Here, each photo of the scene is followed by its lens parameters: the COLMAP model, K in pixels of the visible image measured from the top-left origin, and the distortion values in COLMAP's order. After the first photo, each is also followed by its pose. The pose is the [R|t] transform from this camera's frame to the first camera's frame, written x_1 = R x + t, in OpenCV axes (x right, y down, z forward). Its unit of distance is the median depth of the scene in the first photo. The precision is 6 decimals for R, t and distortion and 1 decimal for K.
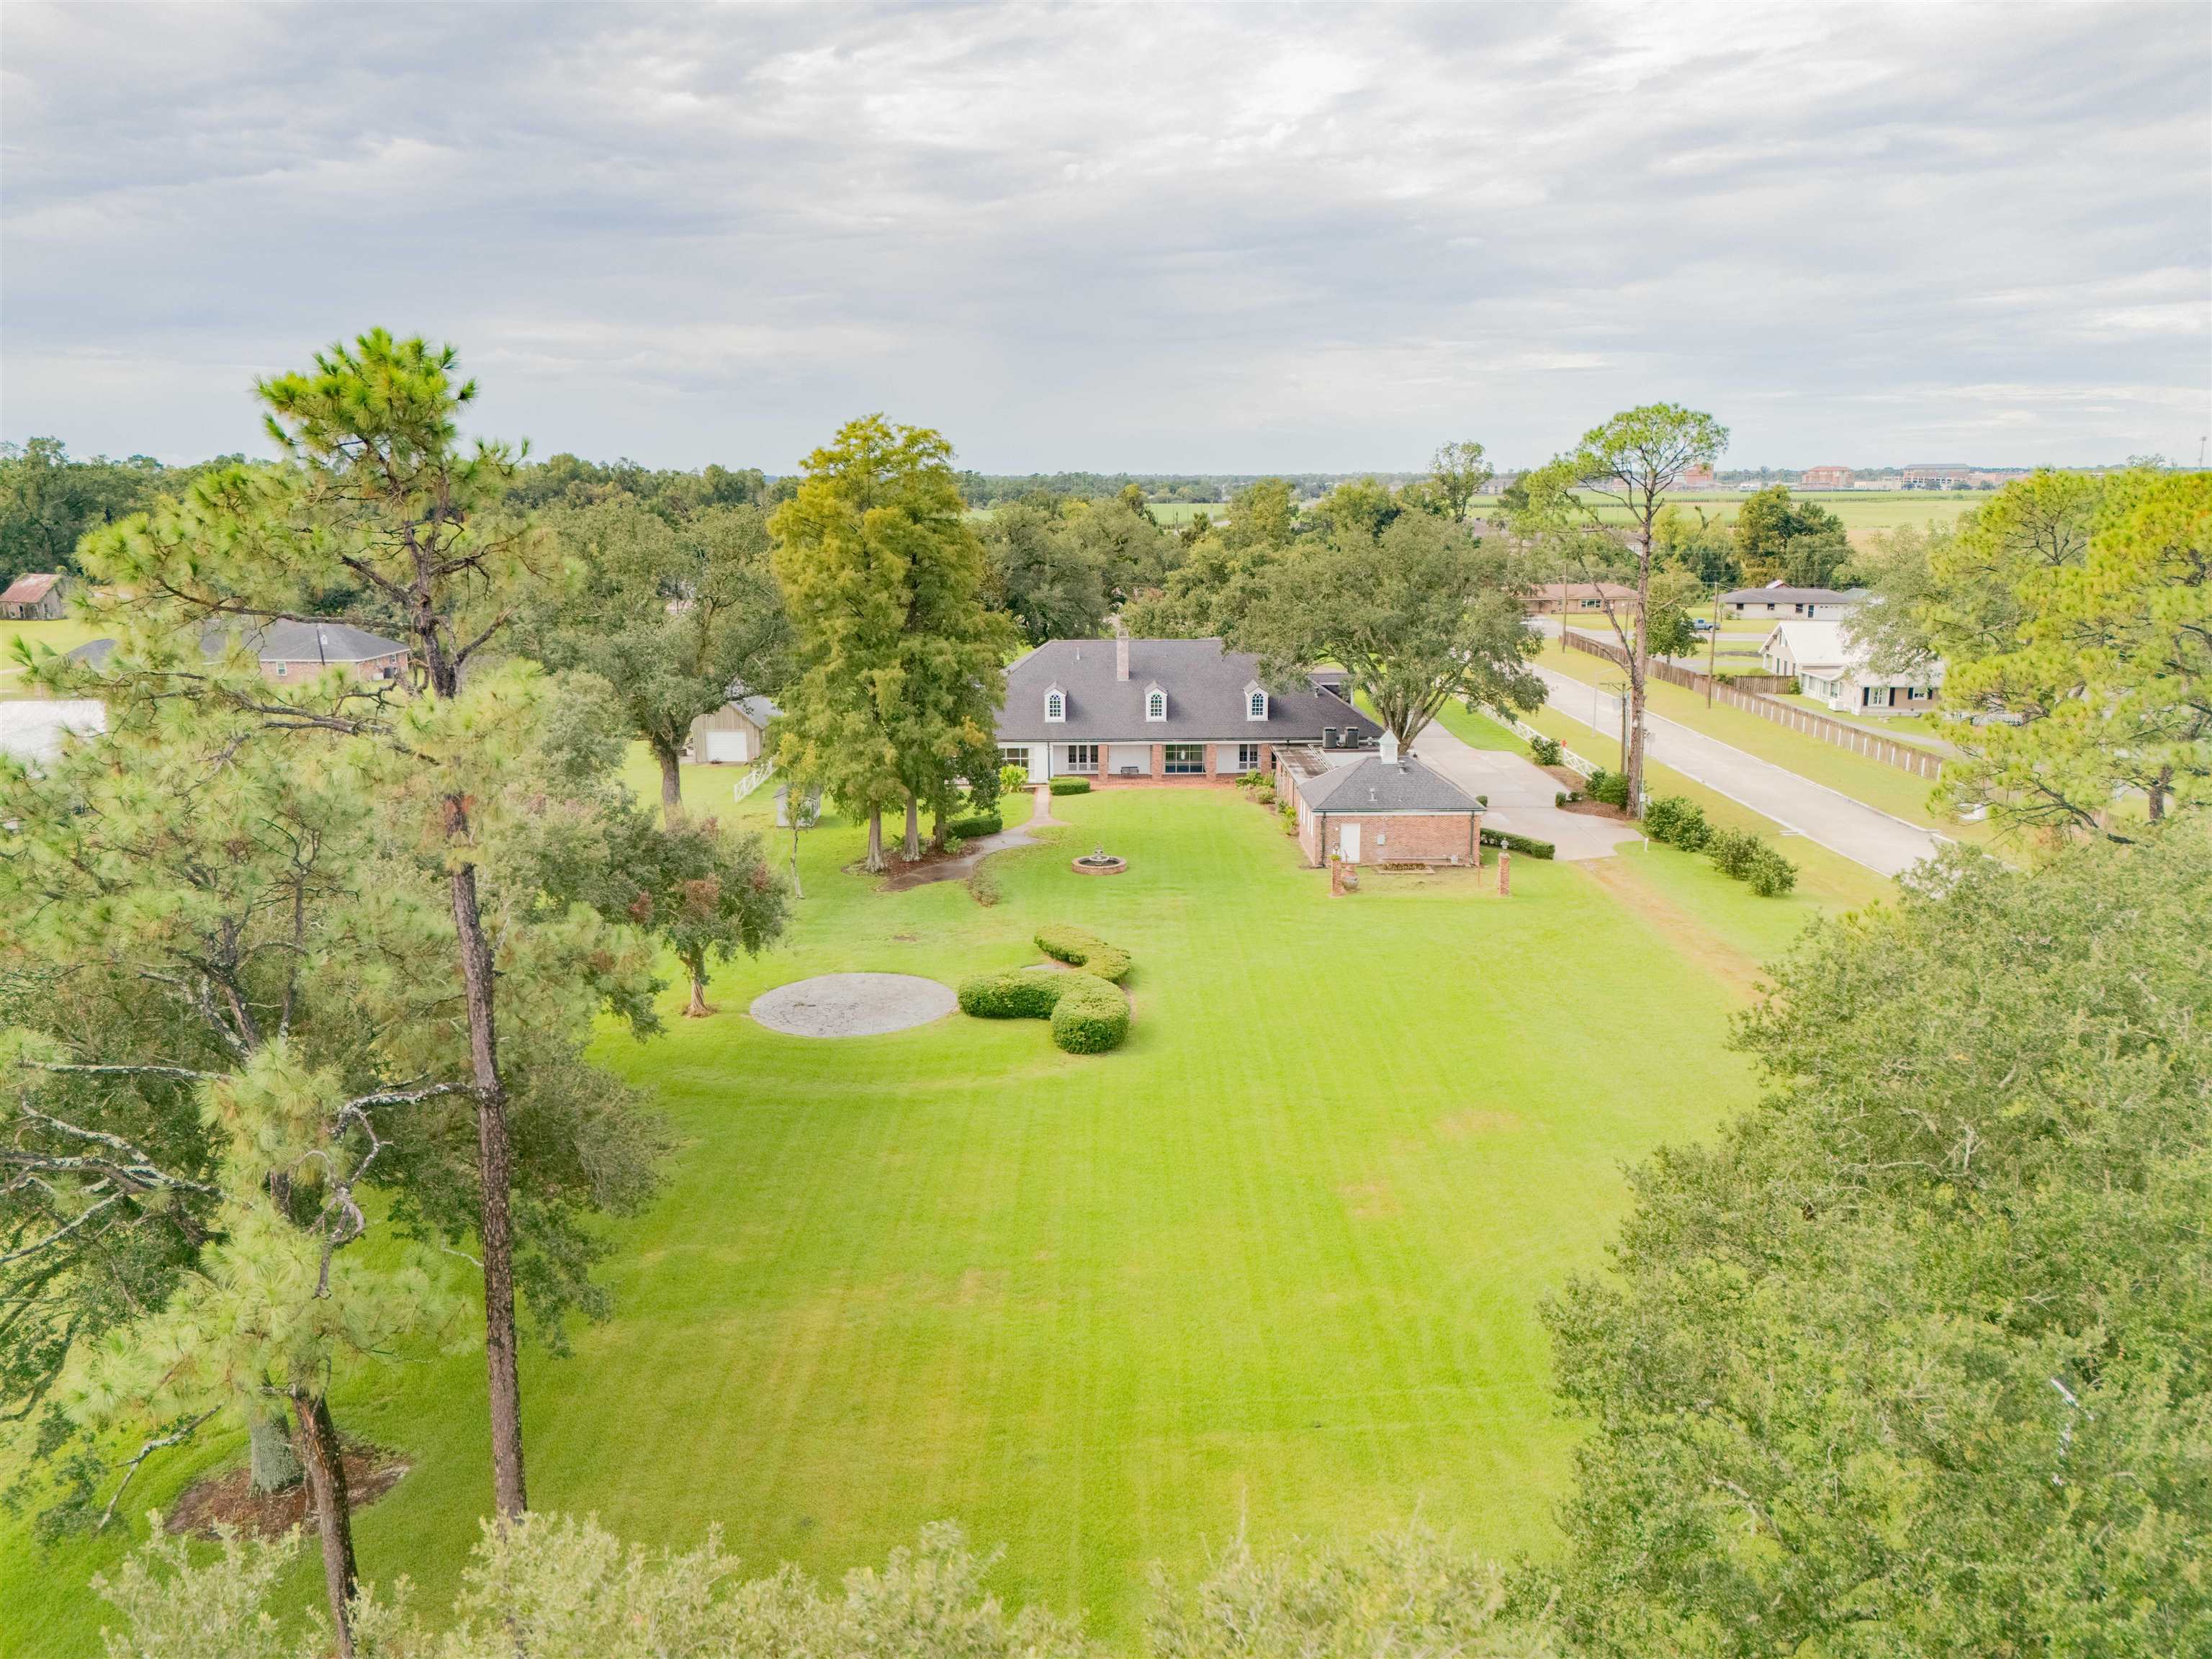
lens RADIAL K [[1678.7, 0, 1116.3], [0, 1678.7, 840.4], [0, 0, 1]] dist [0.035000, -0.000091]
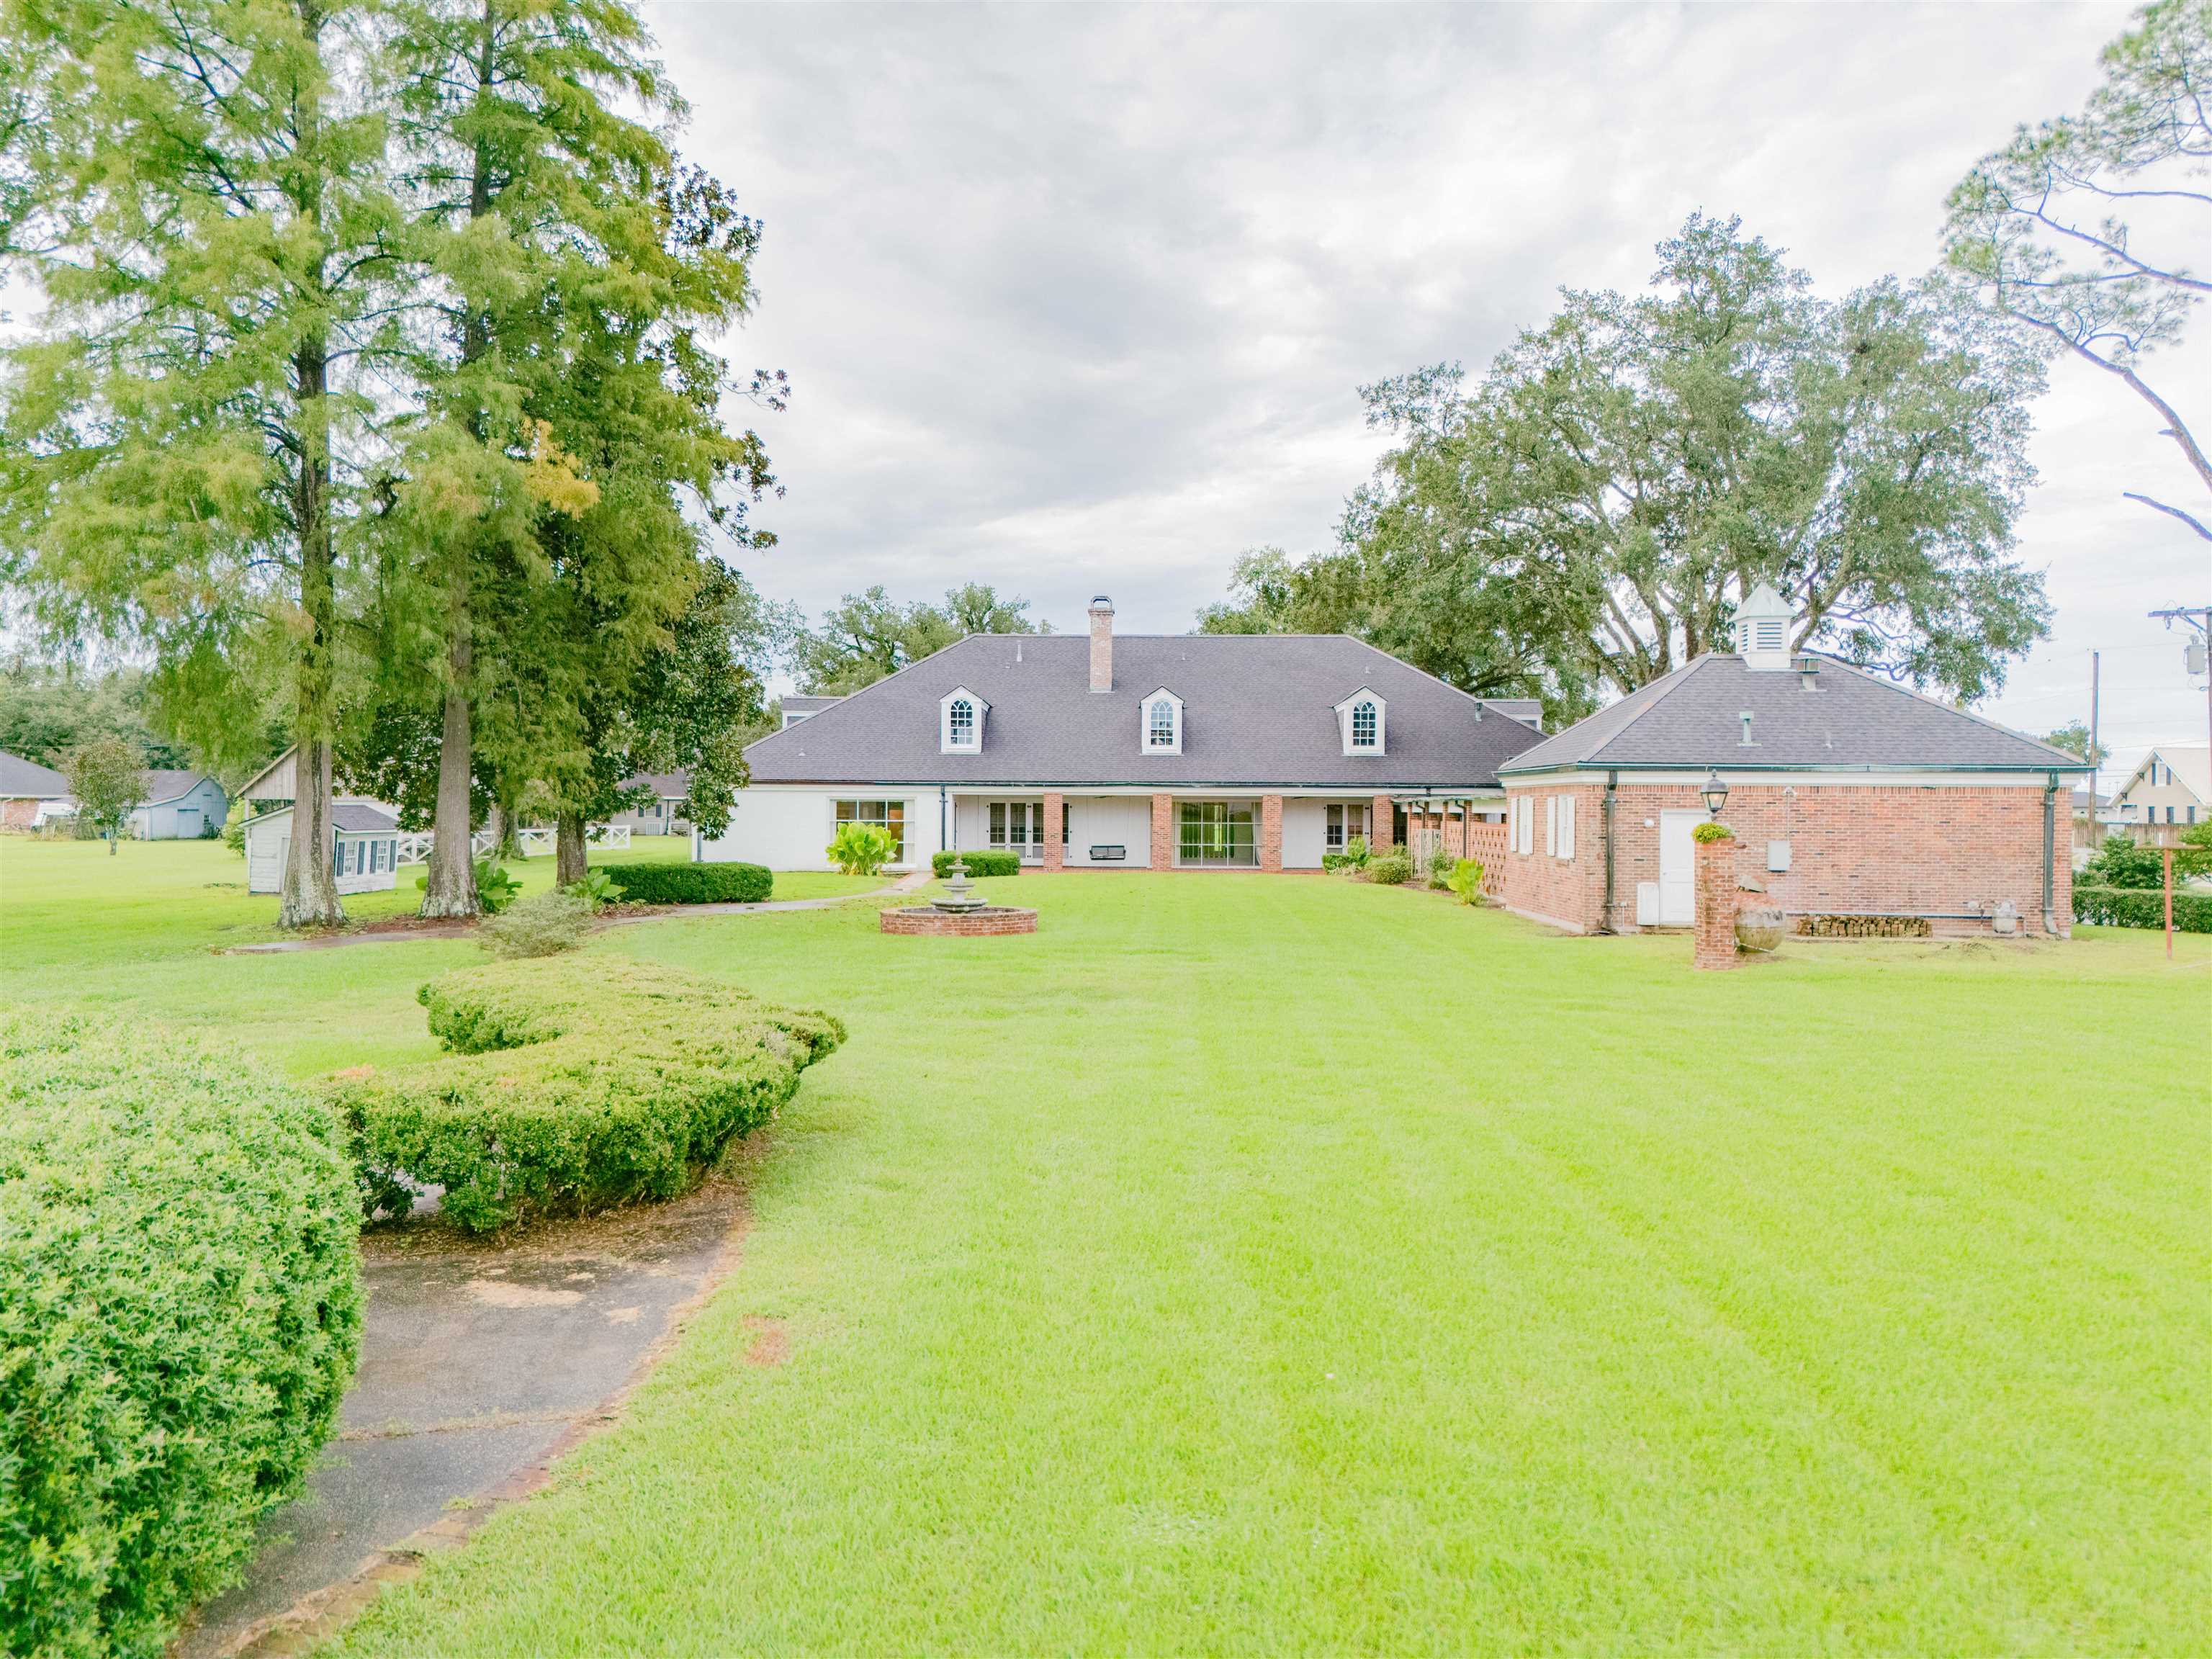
lens RADIAL K [[1678.7, 0, 1116.3], [0, 1678.7, 840.4], [0, 0, 1]] dist [0.035000, -0.000091]
pose [[0.999464, 0.009427, -0.031345, 0.026243], [-0.015129, 0.982246, -0.186987, 0.048915], [0.029026, 0.187361, 0.981862, 0.514731]]
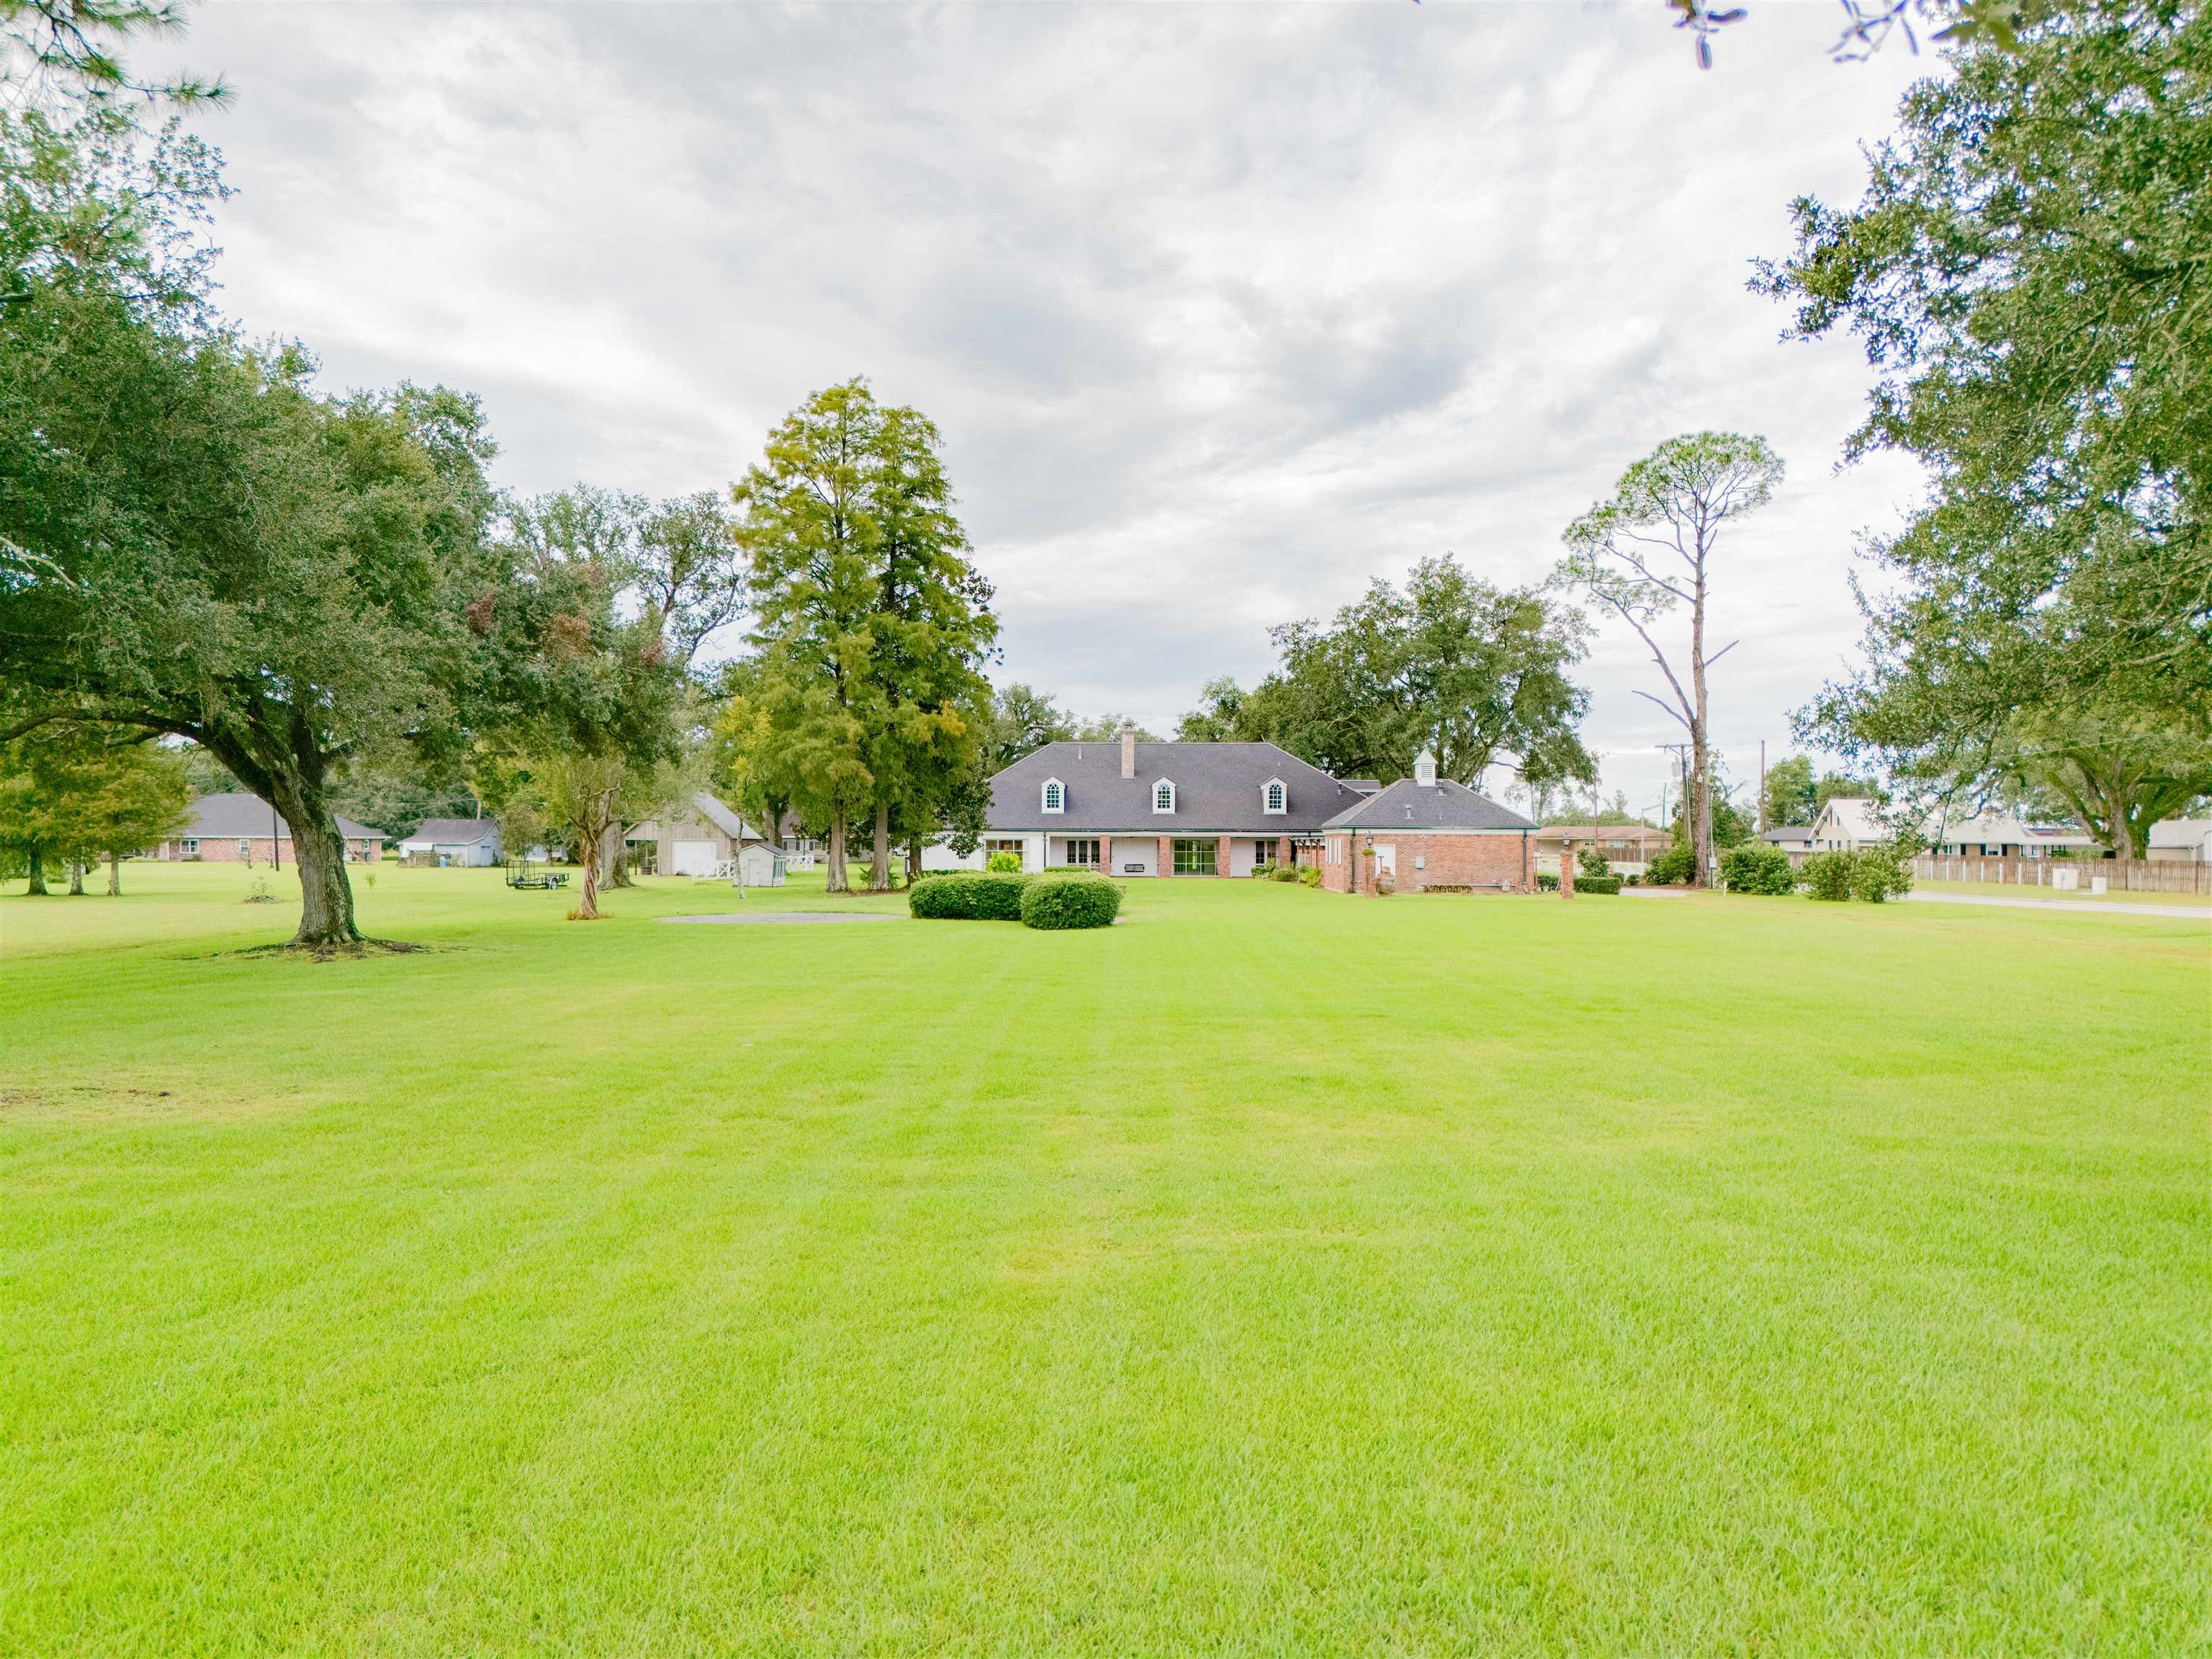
lens RADIAL K [[1678.7, 0, 1116.3], [0, 1678.7, 840.4], [0, 0, 1]] dist [0.035000, -0.000091]
pose [[0.999923, 0.005615, -0.011076, 0.008099], [-0.007781, 0.978429, -0.206438, 0.131997], [0.009678, 0.206508, 0.978397, 0.114840]]
